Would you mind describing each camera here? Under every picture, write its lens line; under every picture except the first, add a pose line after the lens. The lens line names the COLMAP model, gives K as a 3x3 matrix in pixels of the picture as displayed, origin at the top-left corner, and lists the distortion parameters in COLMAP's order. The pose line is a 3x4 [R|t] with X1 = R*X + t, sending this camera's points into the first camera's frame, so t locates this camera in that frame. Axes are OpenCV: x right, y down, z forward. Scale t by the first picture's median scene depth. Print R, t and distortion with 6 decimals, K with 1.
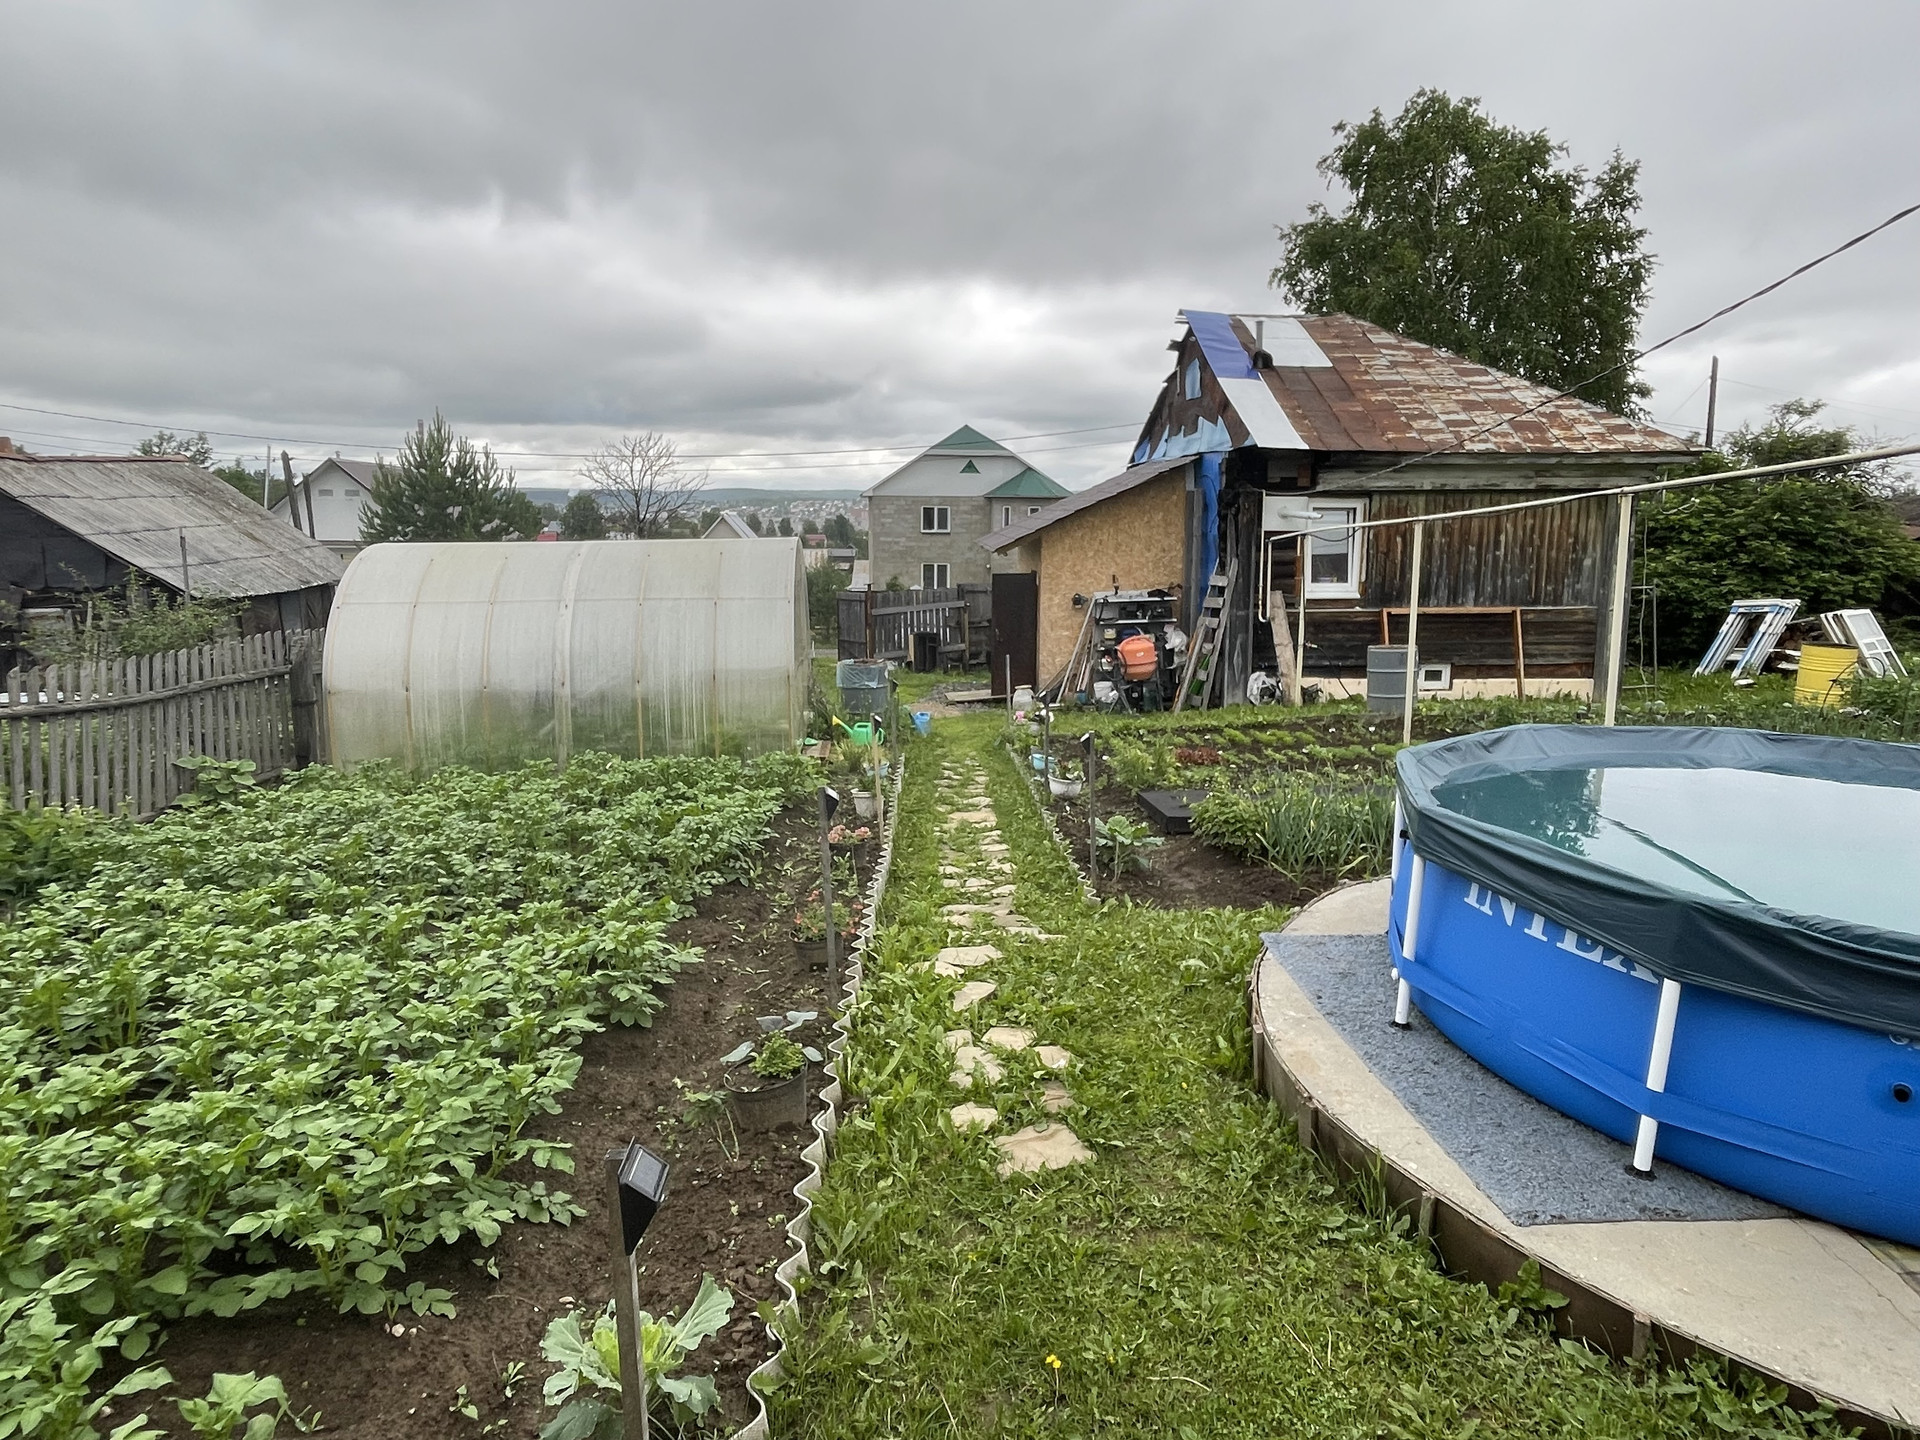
lens RADIAL K [[1160.9, 0, 955.7], [0, 1160.9, 706.1], [0, 0, 1]] dist [0.019147, -0.038345]
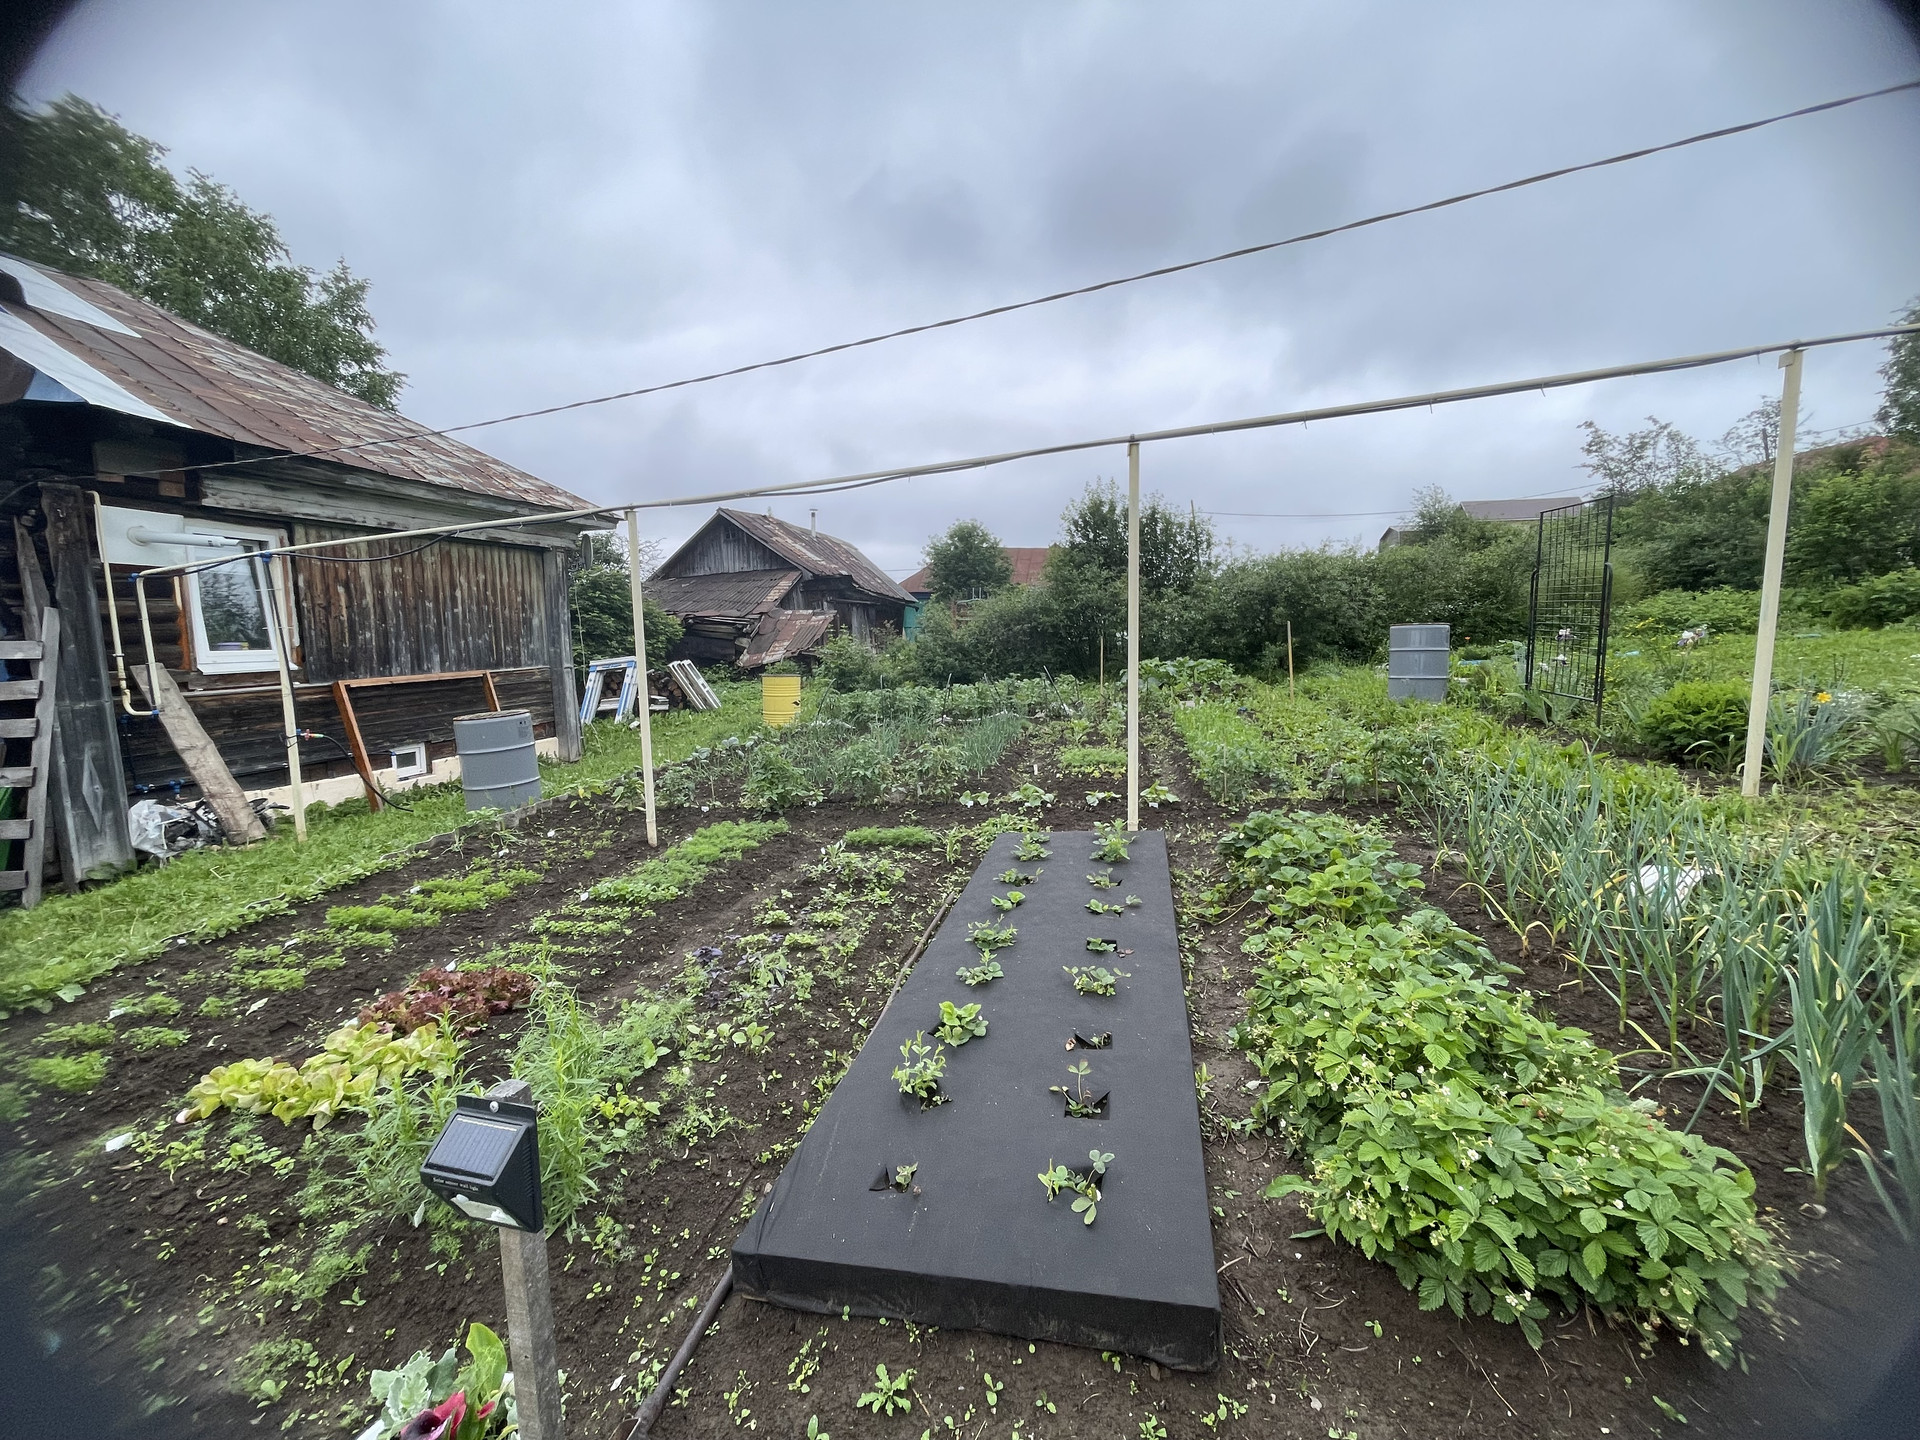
lens RADIAL K [[775.2, 0, 960.3], [0, 775.2, 711.1], [0, 0, 1]] dist [-0.002235, 0.000136]
pose [[0.288445, -0.107524, 0.951440, 0.012303], [0.170321, 0.983589, 0.059521, -0.030209], [-0.942226, 0.144881, 0.302025, 0.537968]]
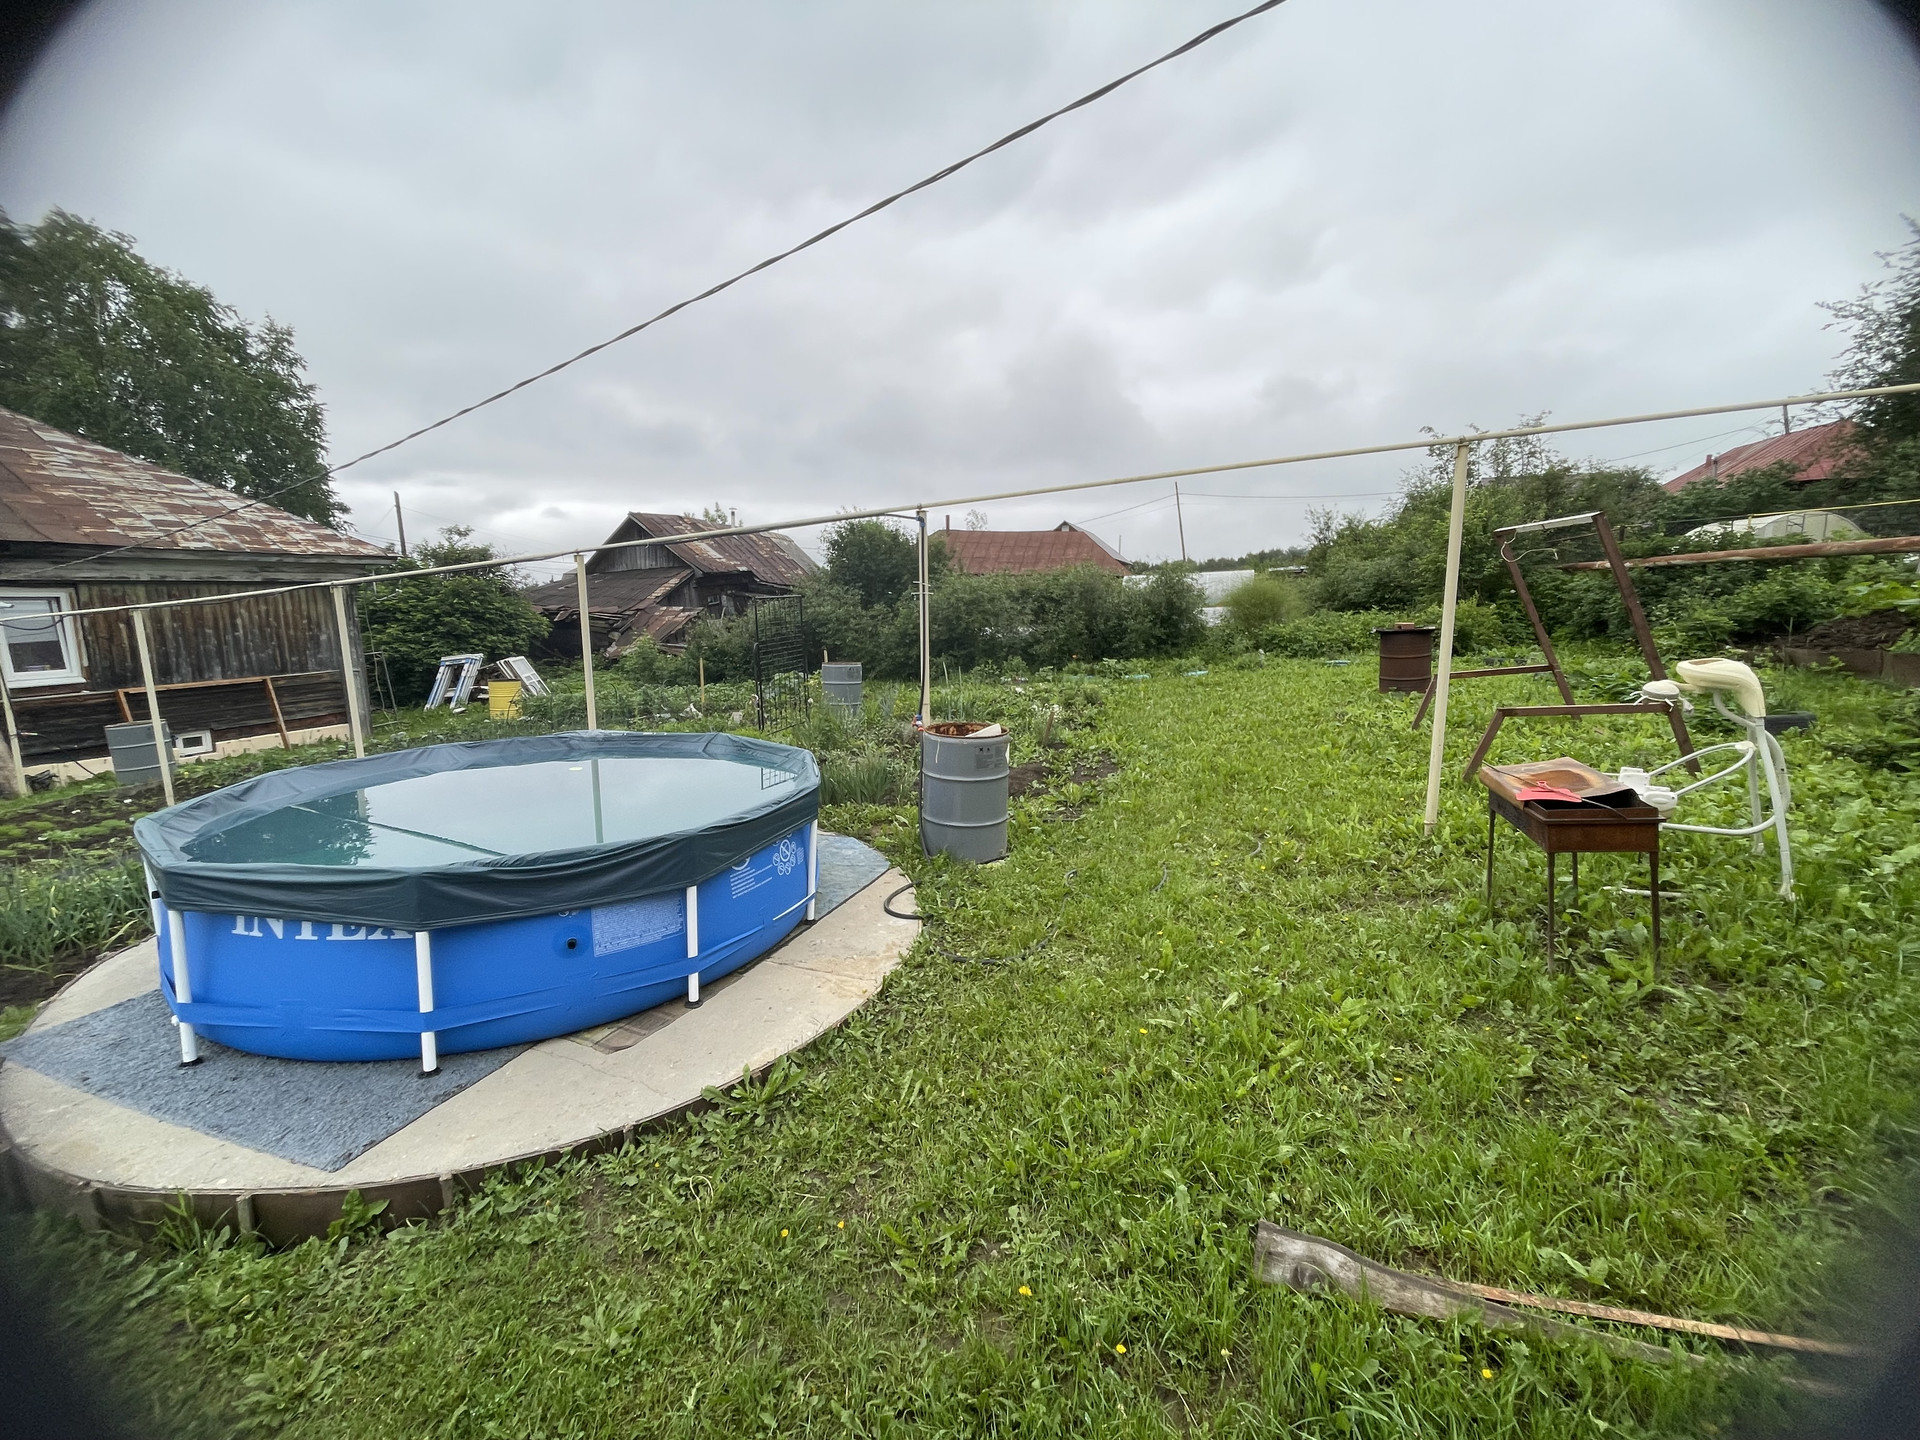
lens RADIAL K [[775.2, 0, 960.3], [0, 775.2, 711.1], [0, 0, 1]] dist [-0.002235, 0.000136]
pose [[0.385341, -0.138644, 0.912300, 0.010966], [0.157761, 0.983991, 0.082903, -0.000153], [-0.909189, 0.111979, 0.401044, 0.000856]]
